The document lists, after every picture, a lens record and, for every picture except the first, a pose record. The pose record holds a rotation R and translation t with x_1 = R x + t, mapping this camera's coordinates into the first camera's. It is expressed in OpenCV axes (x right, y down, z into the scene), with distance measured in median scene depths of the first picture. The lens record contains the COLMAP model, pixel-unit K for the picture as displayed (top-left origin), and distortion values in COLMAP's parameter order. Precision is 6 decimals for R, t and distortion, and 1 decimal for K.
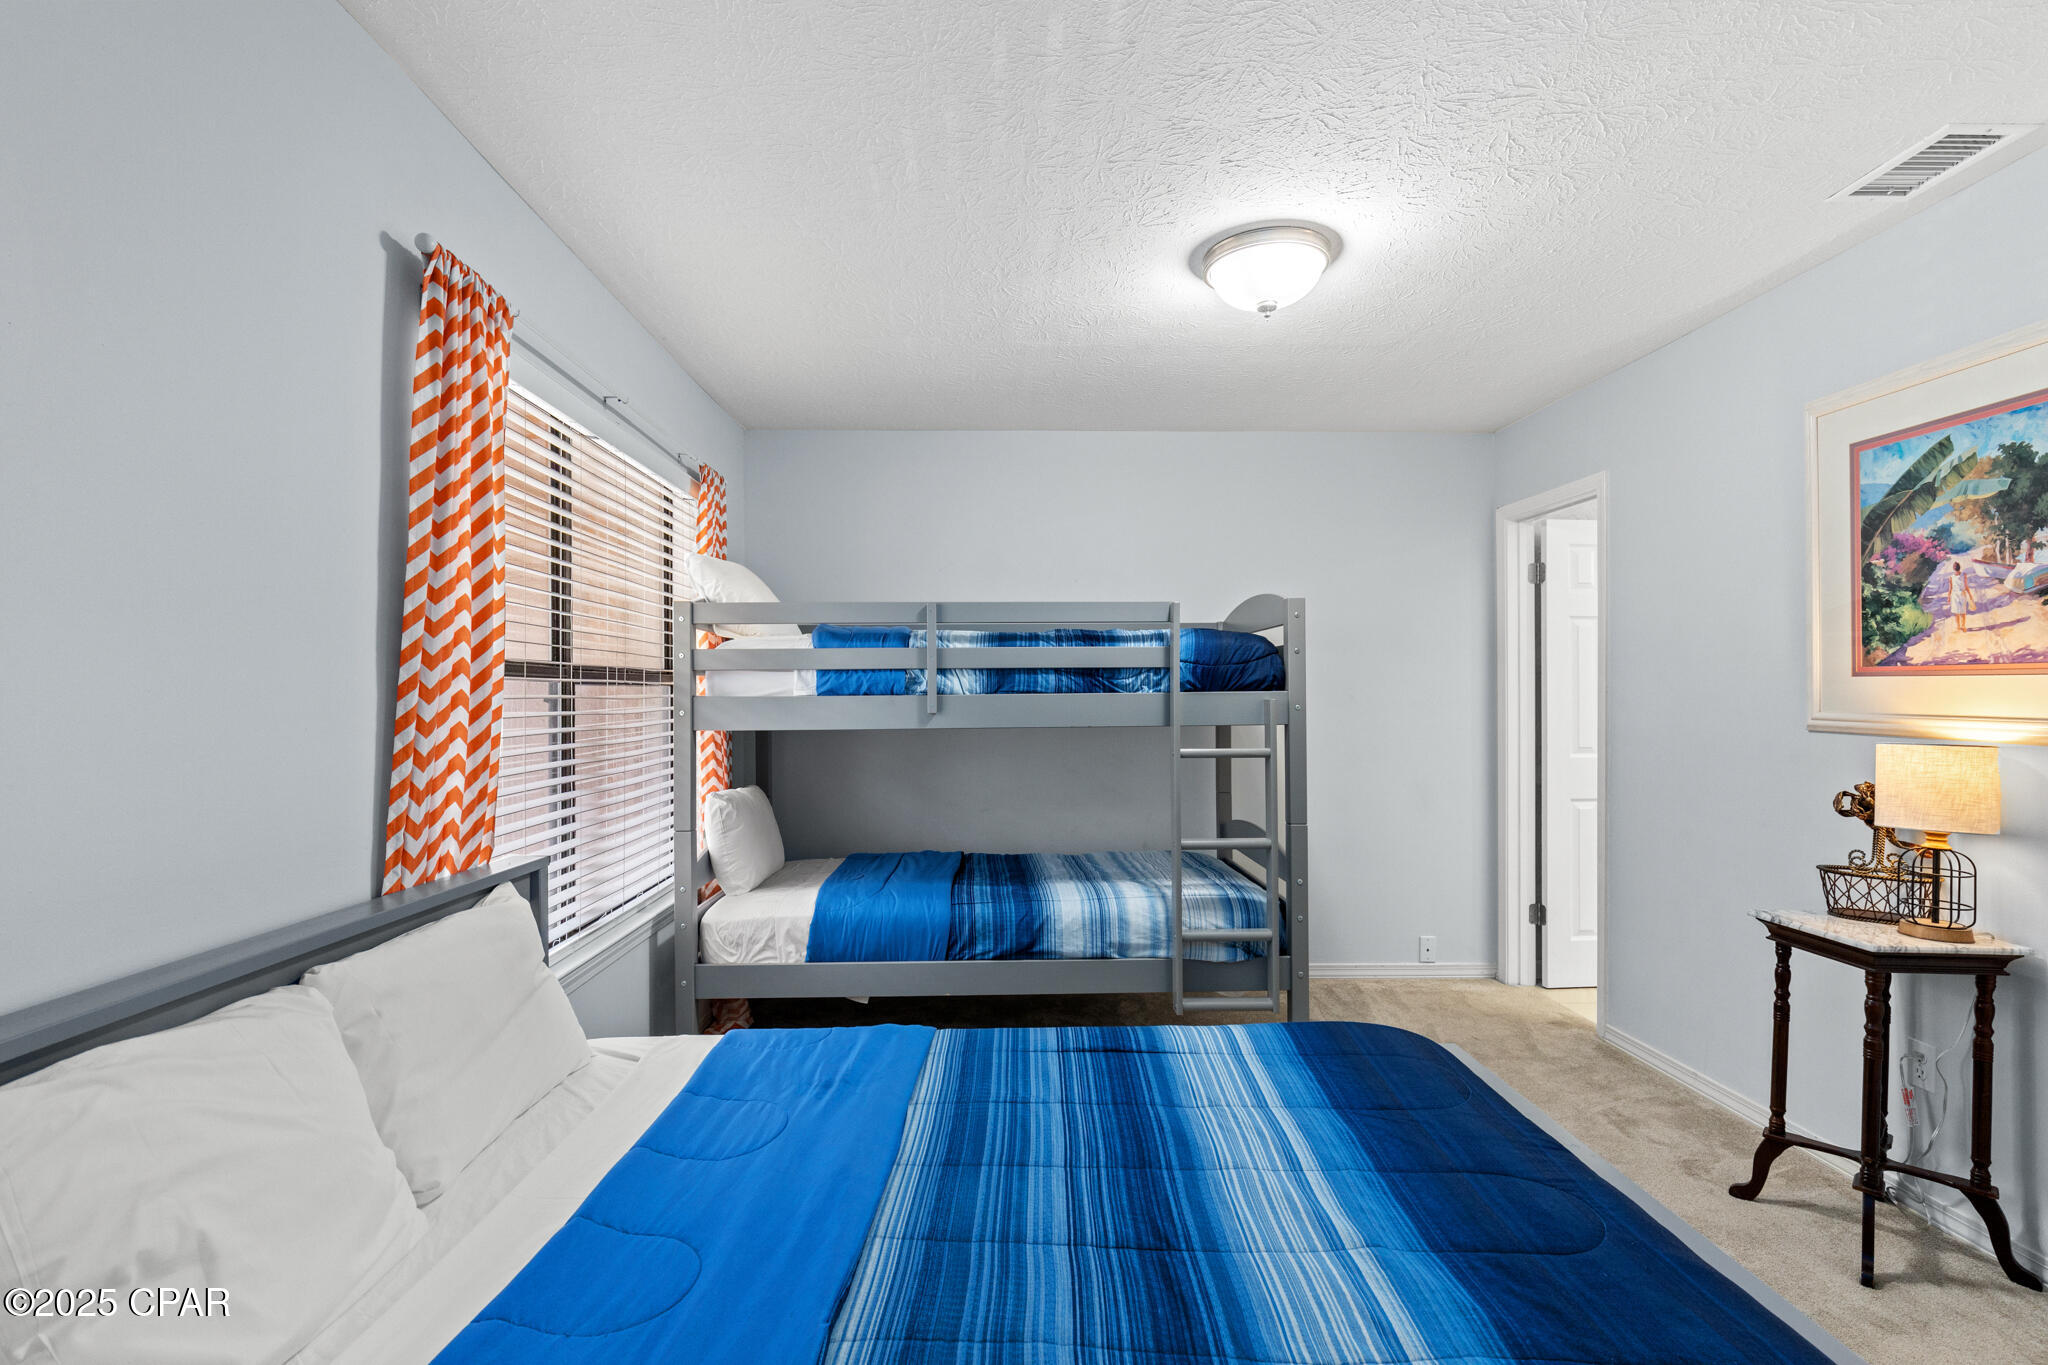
lens RADIAL K [[958.1, 0, 1024.0], [0, 958.1, 682.5], [0, 0, 1]] dist [-0.001943, 0.000068]
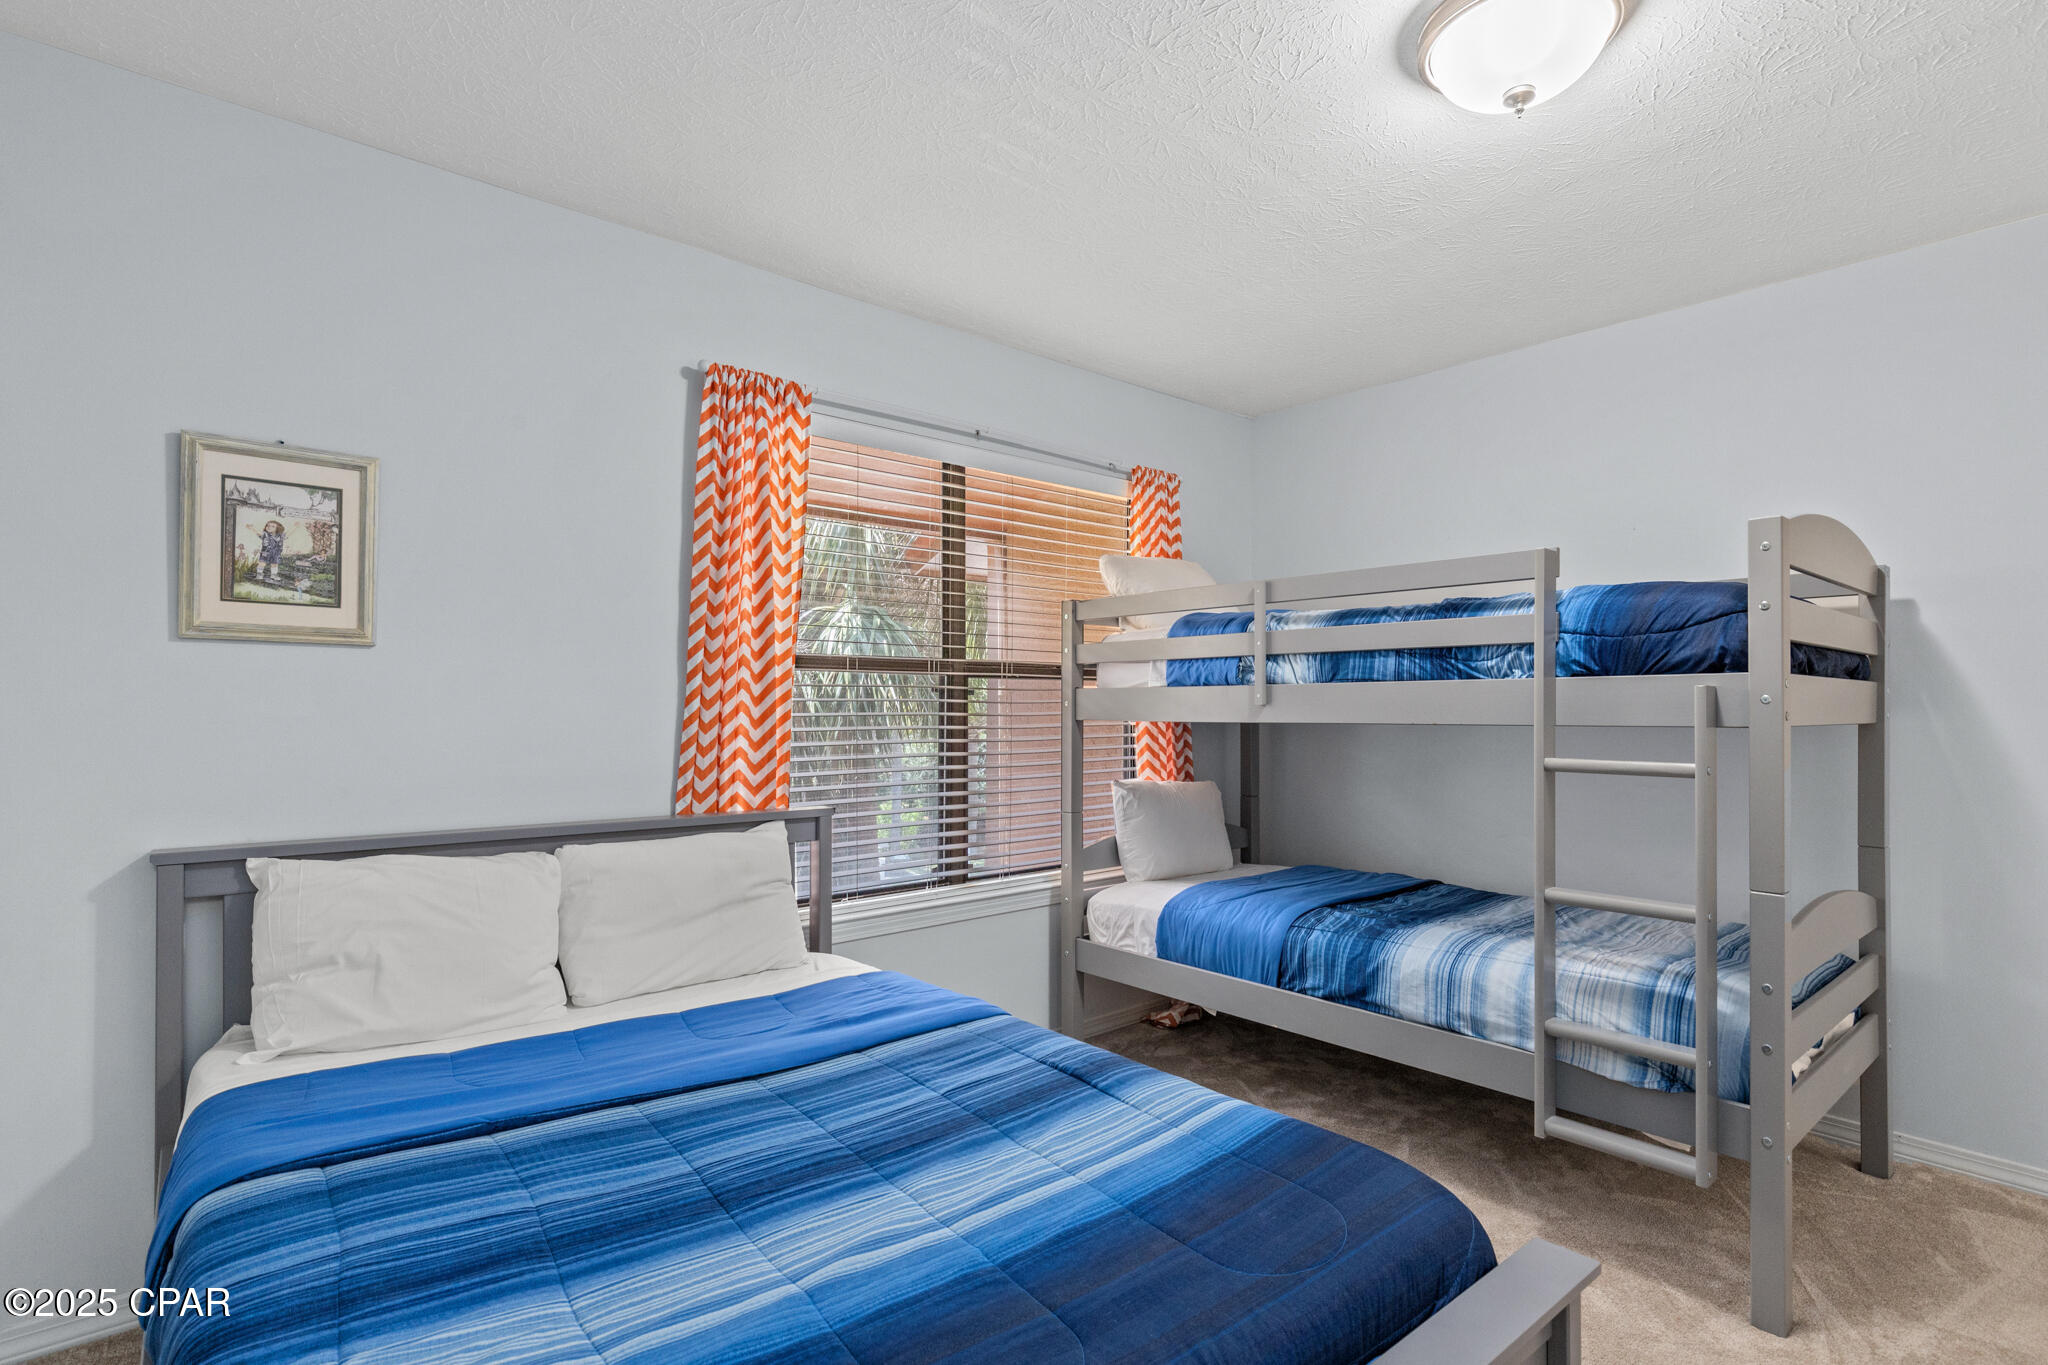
lens RADIAL K [[1009.8, 0, 1023.8], [0, 1009.8, 689.8], [0, 0, 1]] dist [0.003735, -0.000006]
pose [[0.632149, -0.006777, -0.774818, 0.489047], [0.004254, 0.999977, -0.005276, 0.021851], [0.774836, 0.000039, 0.632163, 0.236359]]
